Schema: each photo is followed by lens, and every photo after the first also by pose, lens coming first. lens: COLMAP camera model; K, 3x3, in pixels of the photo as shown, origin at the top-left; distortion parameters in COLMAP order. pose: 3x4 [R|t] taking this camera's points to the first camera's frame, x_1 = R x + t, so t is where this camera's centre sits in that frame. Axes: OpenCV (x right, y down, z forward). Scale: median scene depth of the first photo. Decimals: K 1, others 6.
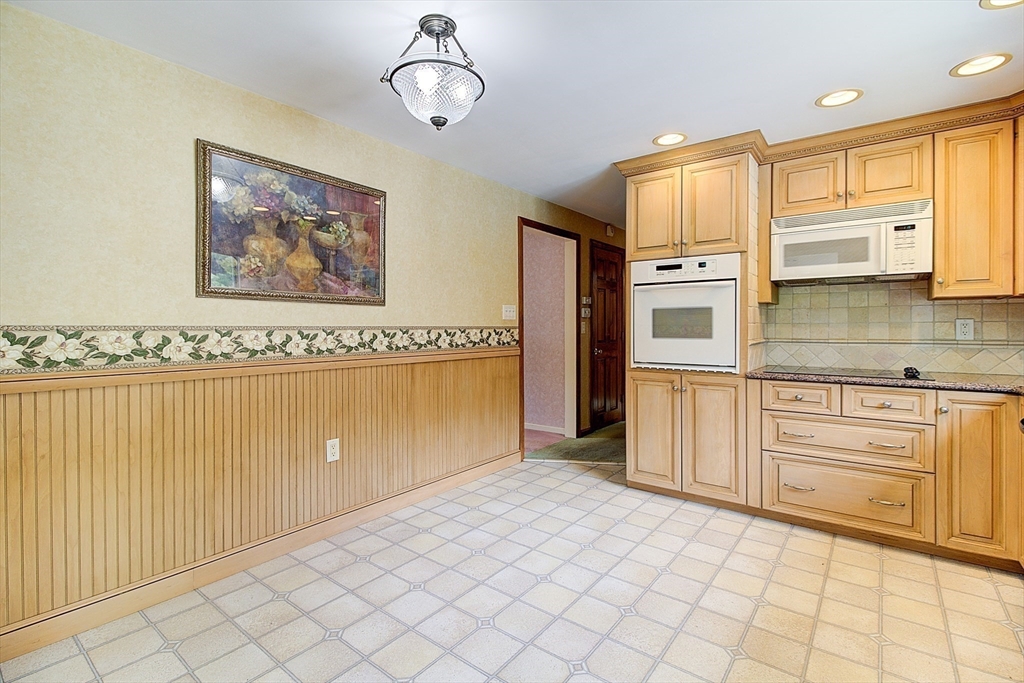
lens RADIAL K [[471.6, 0, 504.9], [0, 471.6, 327.8], [0, 0, 1]] dist [0.004588, -0.005440]
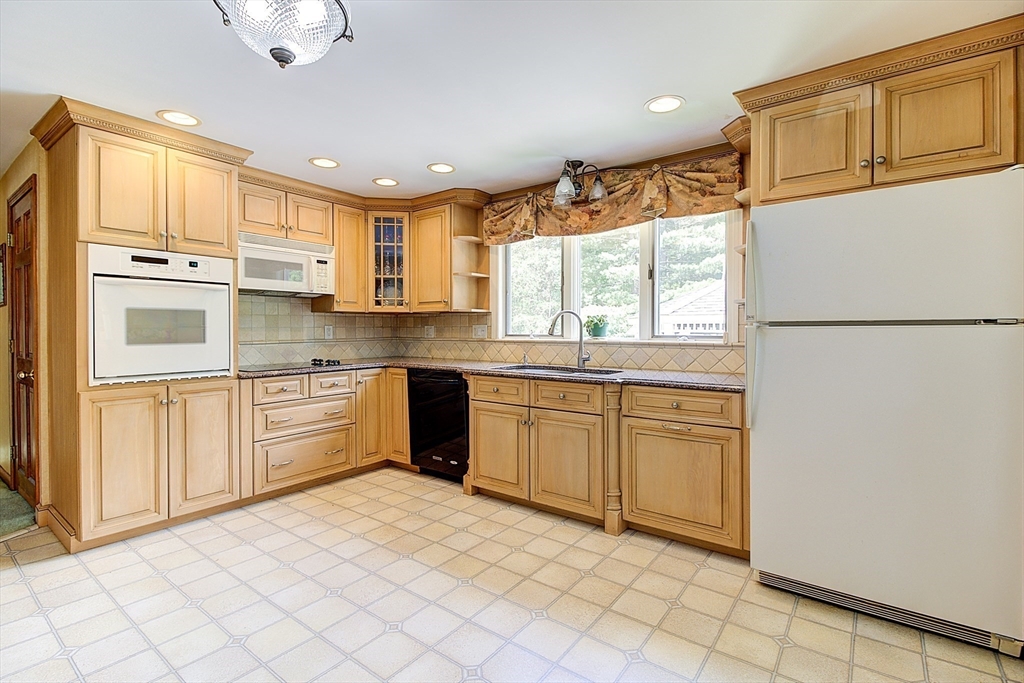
lens RADIAL K [[471.6, 0, 514.6], [0, 471.6, 327.9], [0, 0, 1]] dist [0.004588, -0.005440]
pose [[-0.024384, 0.005006, 0.999690, -0.580190], [0.003909, 0.999980, -0.004912, -0.000552], [-0.999695, 0.003788, -0.024403, 0.422679]]
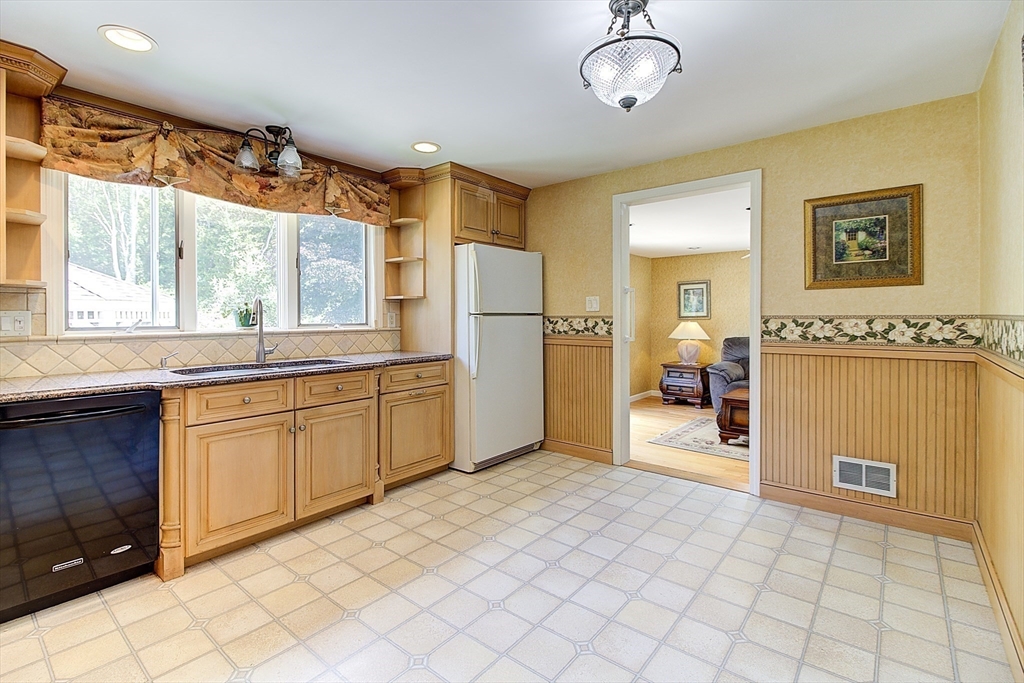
lens RADIAL K [[471.6, 0, 503.0], [0, 471.6, 320.3], [0, 0, 1]] dist [0.004588, -0.005440]
pose [[-0.999732, 0.003584, 0.022891, 0.616524], [0.003879, 0.999910, 0.012824, -0.016970], [-0.022843, 0.012909, -0.999656, 1.971709]]
